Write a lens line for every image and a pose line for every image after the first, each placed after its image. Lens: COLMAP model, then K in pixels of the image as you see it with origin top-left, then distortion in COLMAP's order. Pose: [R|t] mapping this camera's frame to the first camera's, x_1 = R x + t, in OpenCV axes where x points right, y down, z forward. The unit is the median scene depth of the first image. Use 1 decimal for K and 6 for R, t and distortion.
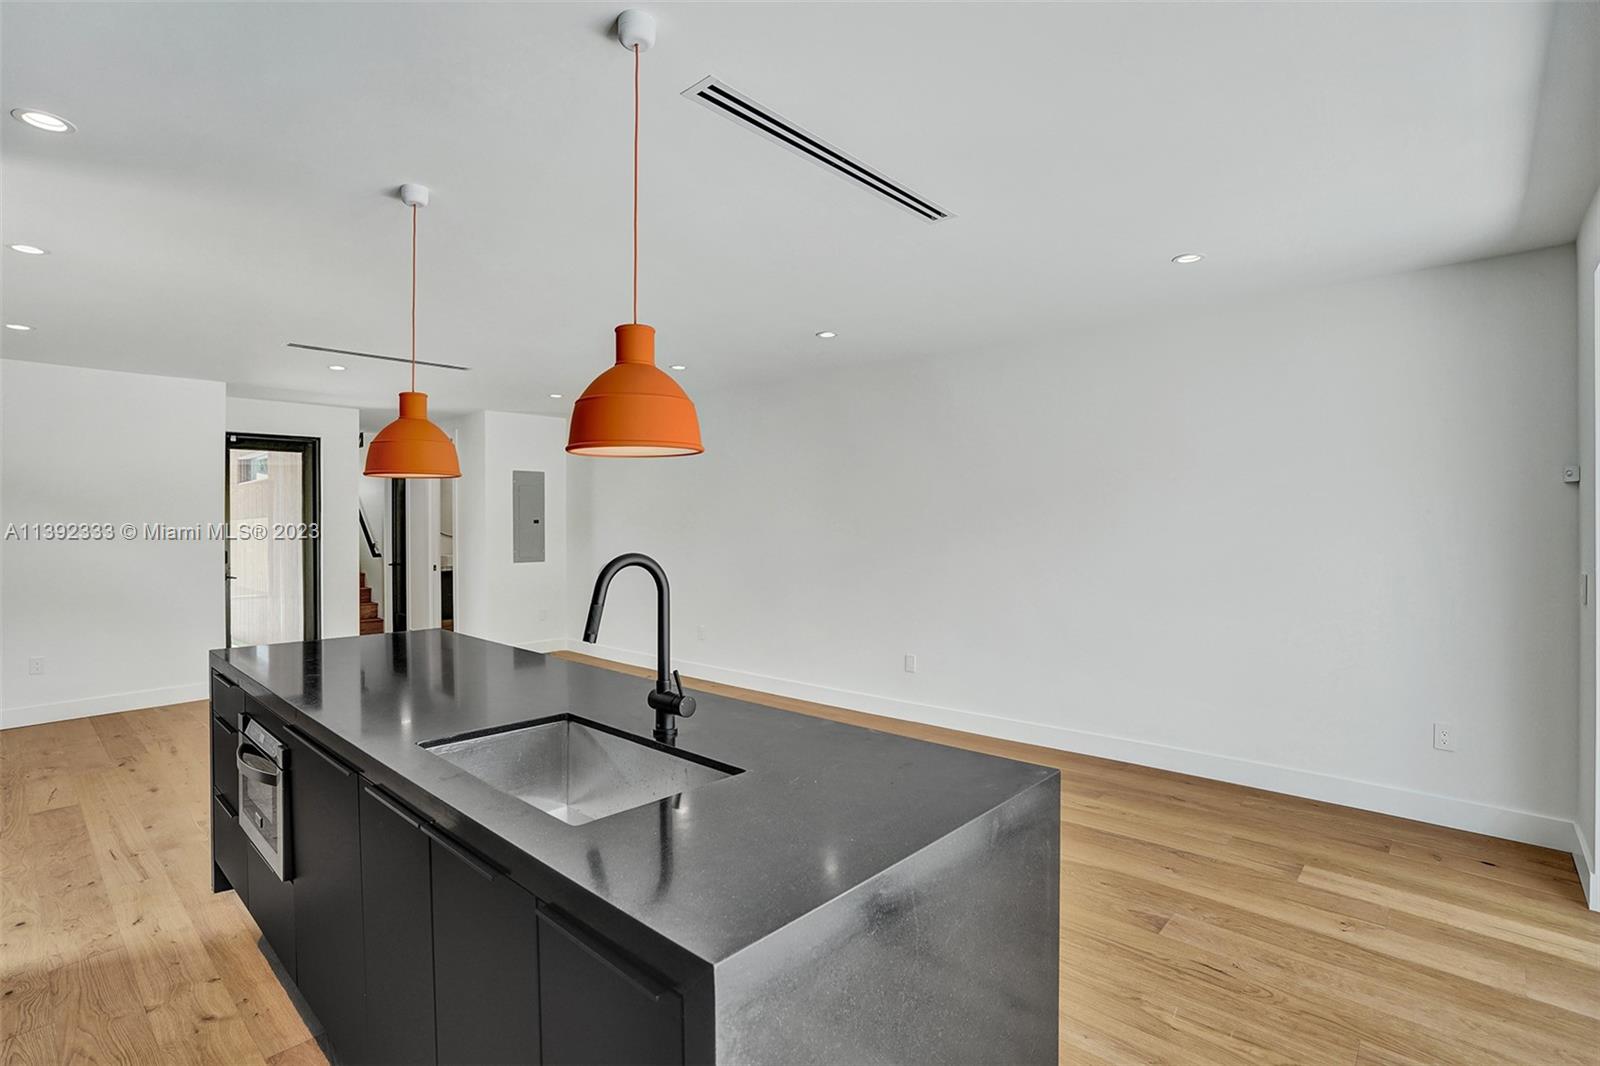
lens RADIAL K [[765.4, 0, 784.8], [0, 765.4, 541.8], [0, 0, 1]] dist [-0.068905, 0.026382]
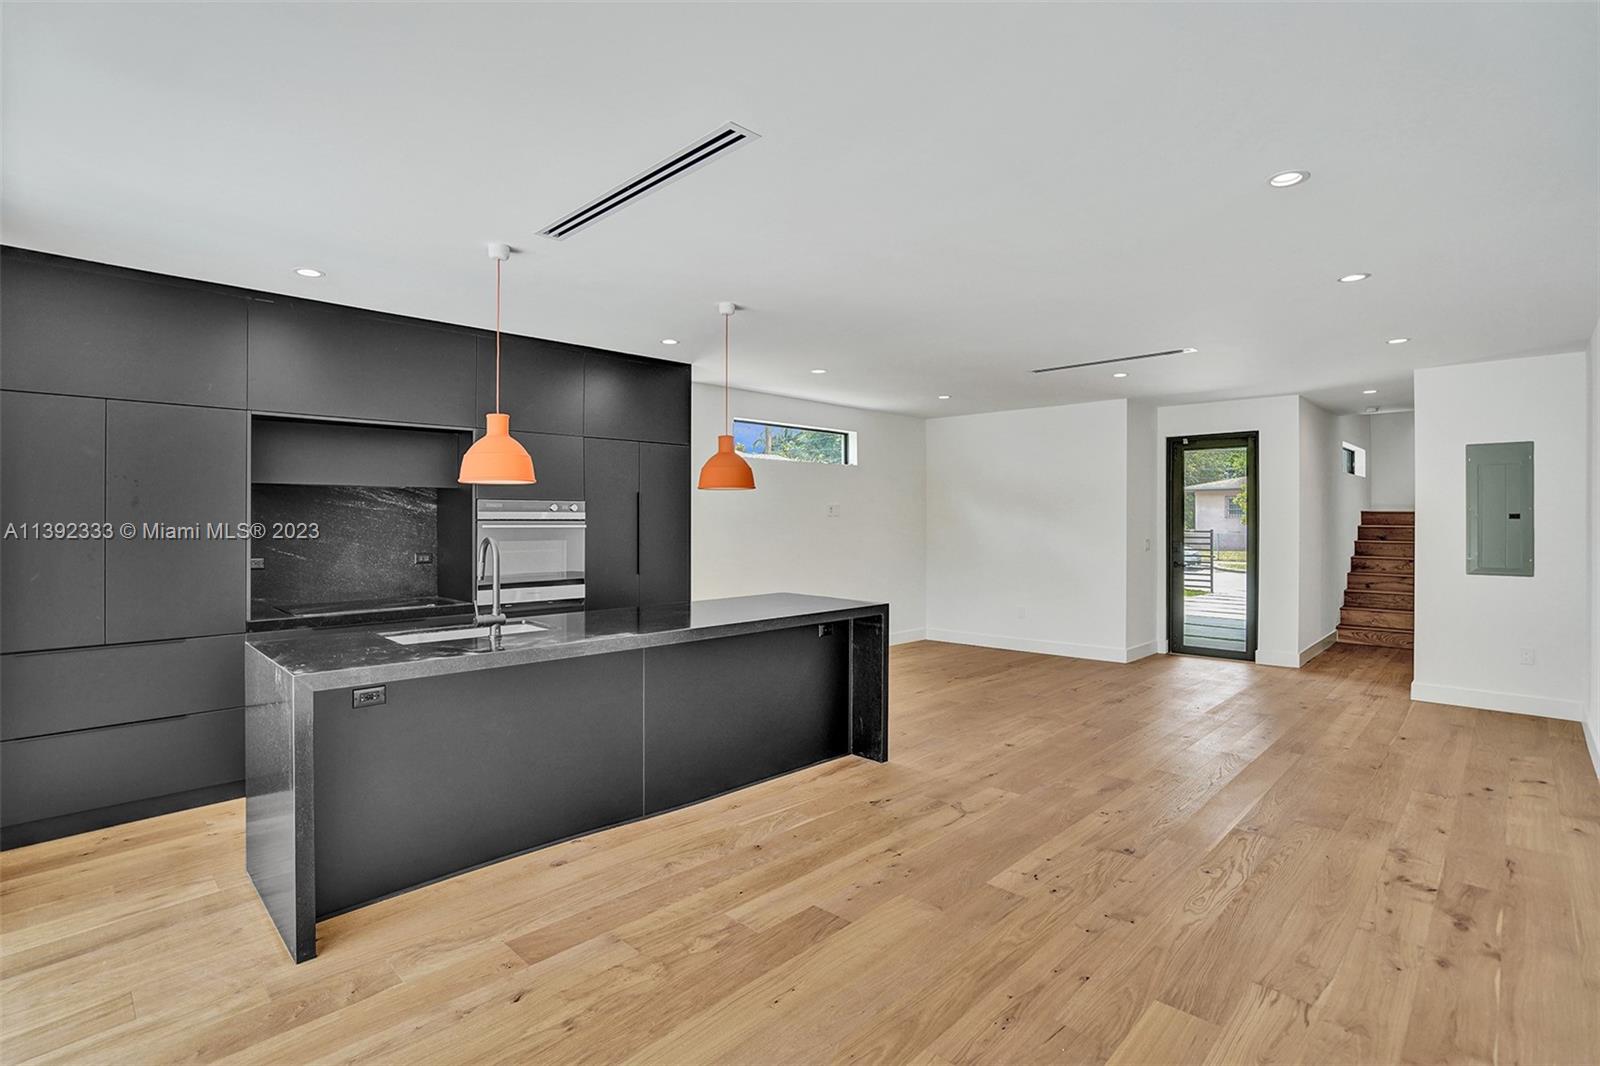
lens RADIAL K [[760.0, 0, 792.5], [0, 760.0, 521.1], [0, 0, 1]] dist [-0.062158, 0.025474]
pose [[-0.029854, 0.006827, -0.999531, 0.510207], [-0.025344, 0.999650, 0.007585, -0.015939], [0.999233, 0.025559, -0.029670, 0.557410]]
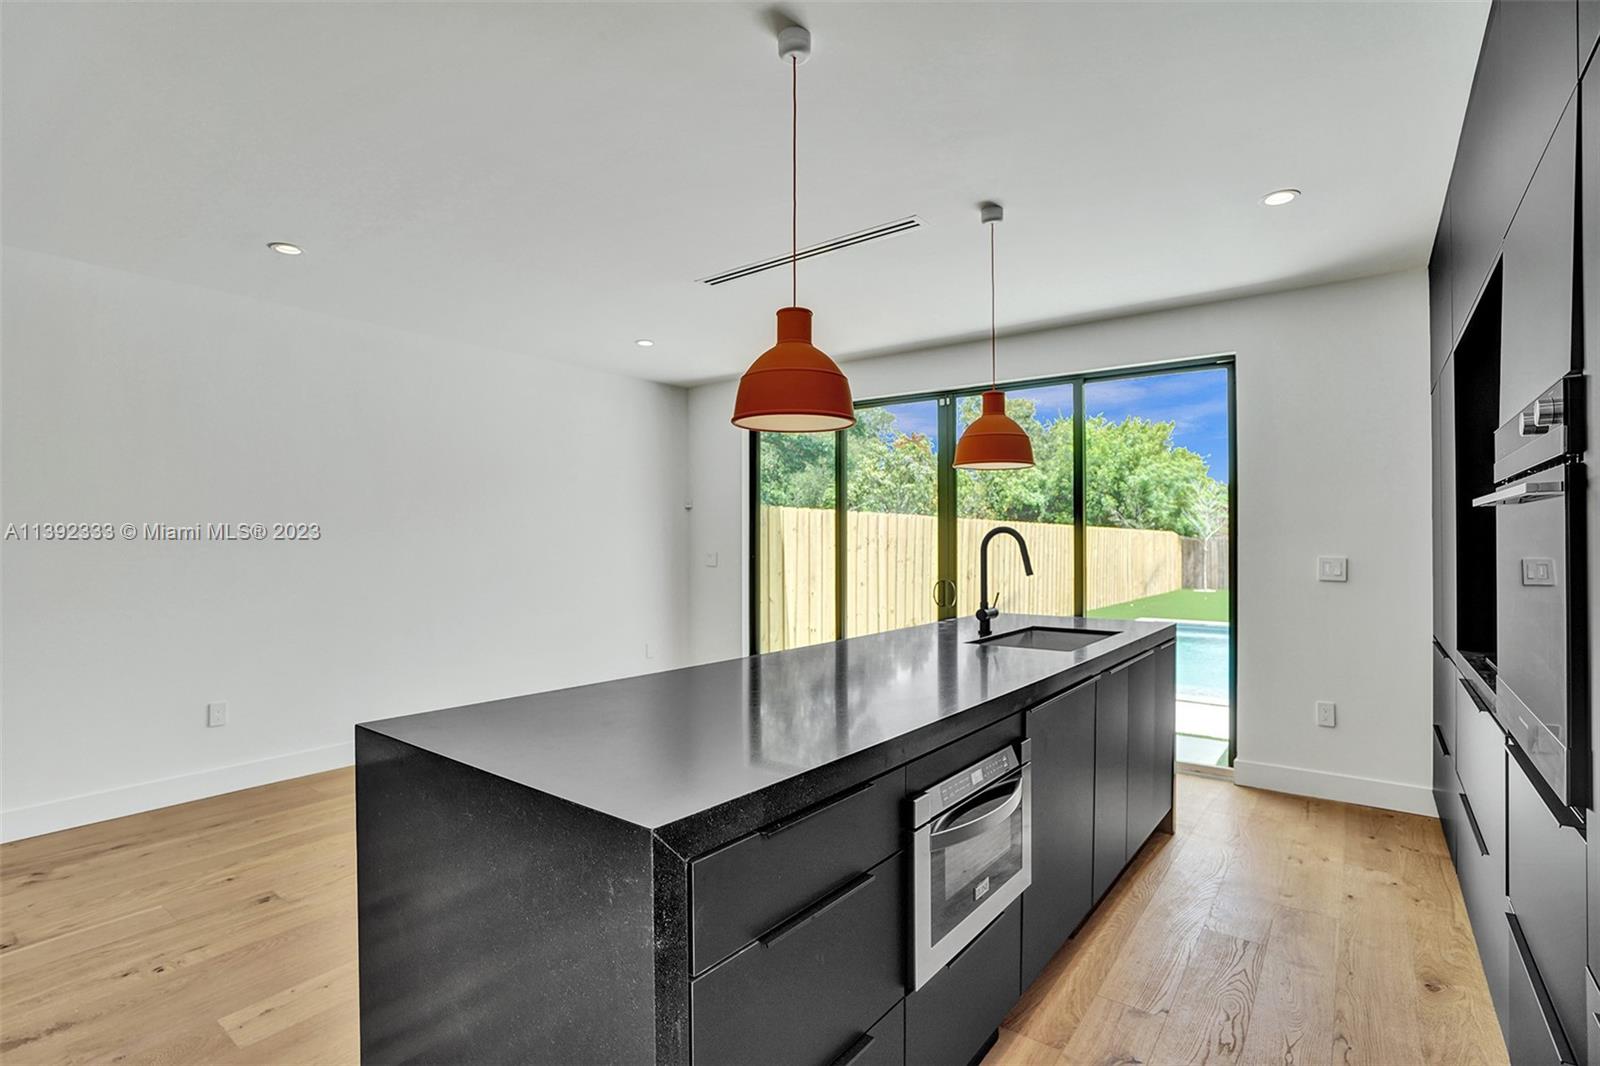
lens RADIAL K [[770.0, 0, 795.7], [0, 770.0, 532.1], [0, 0, 1]] dist [-0.062402, 0.027430]
pose [[-0.102747, 0.015501, 0.994587, -0.578679], [0.027250, 0.999547, -0.012764, 0.013291], [-0.994334, 0.025791, -0.103123, 0.509322]]
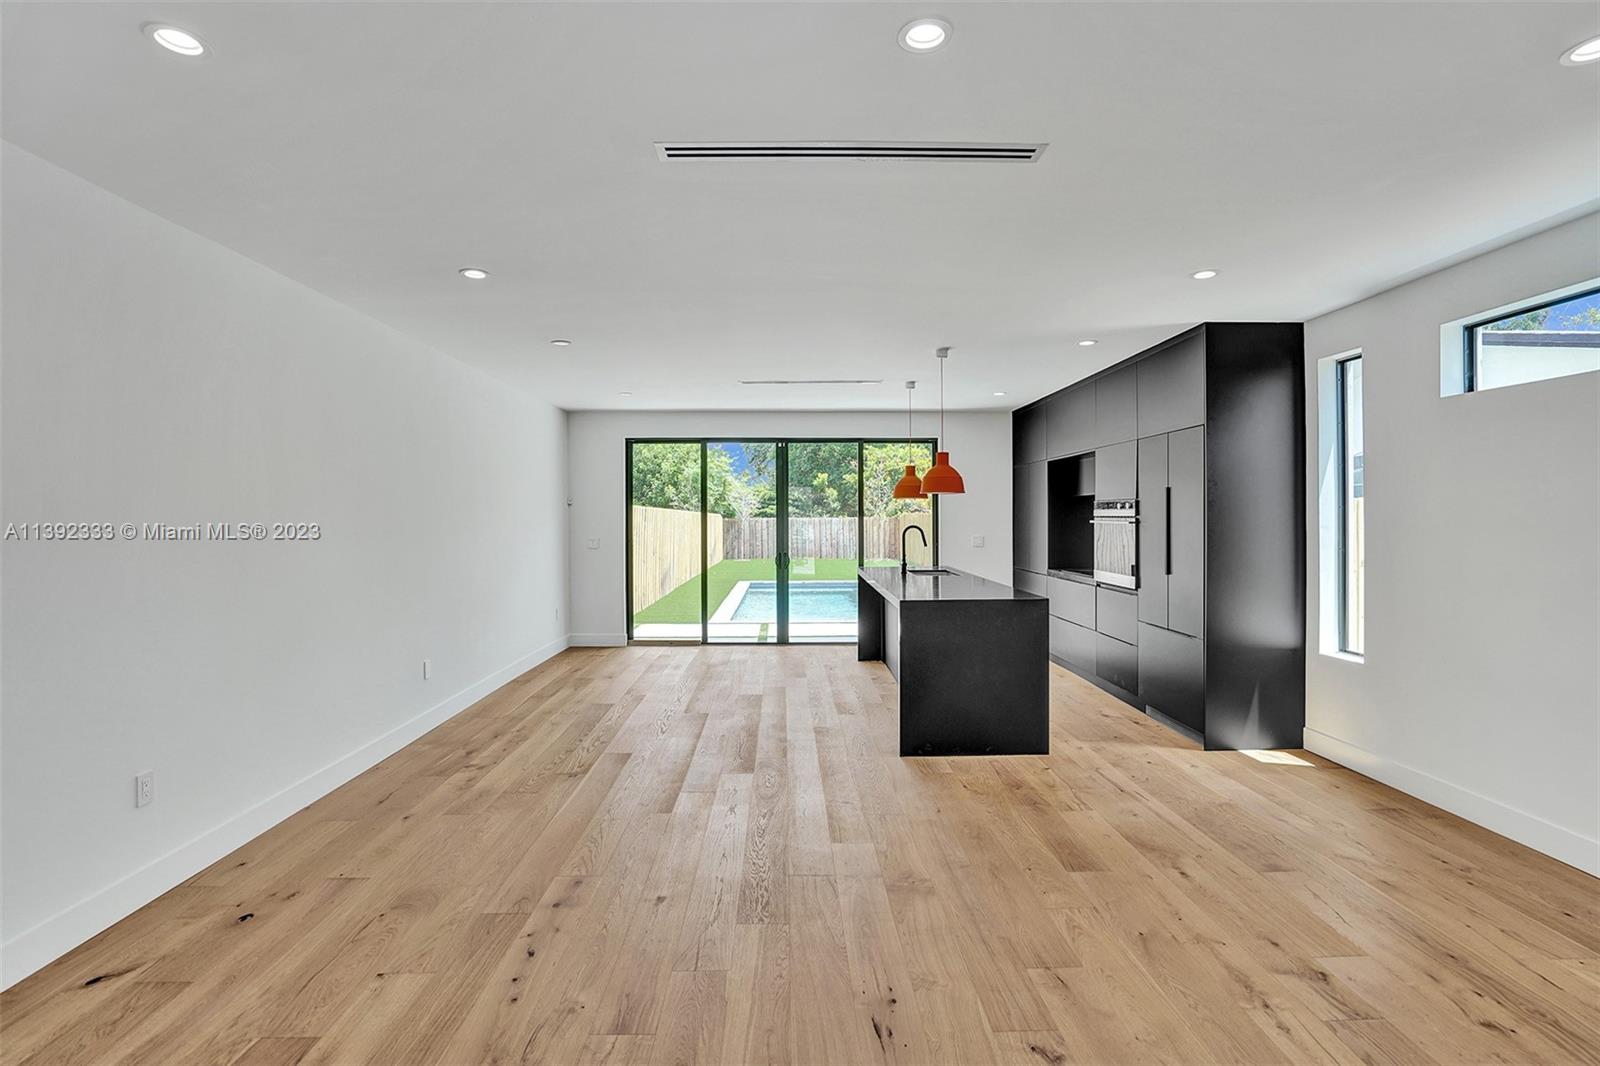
lens RADIAL K [[760.0, 0, 792.5], [0, 760.0, 521.1], [0, 0, 1]] dist [-0.062158, 0.025474]
pose [[-0.690240, 0.002222, 0.723577, -0.791580], [0.023738, 0.999527, 0.019574, -0.028114], [-0.723191, 0.030687, -0.689966, 1.269602]]
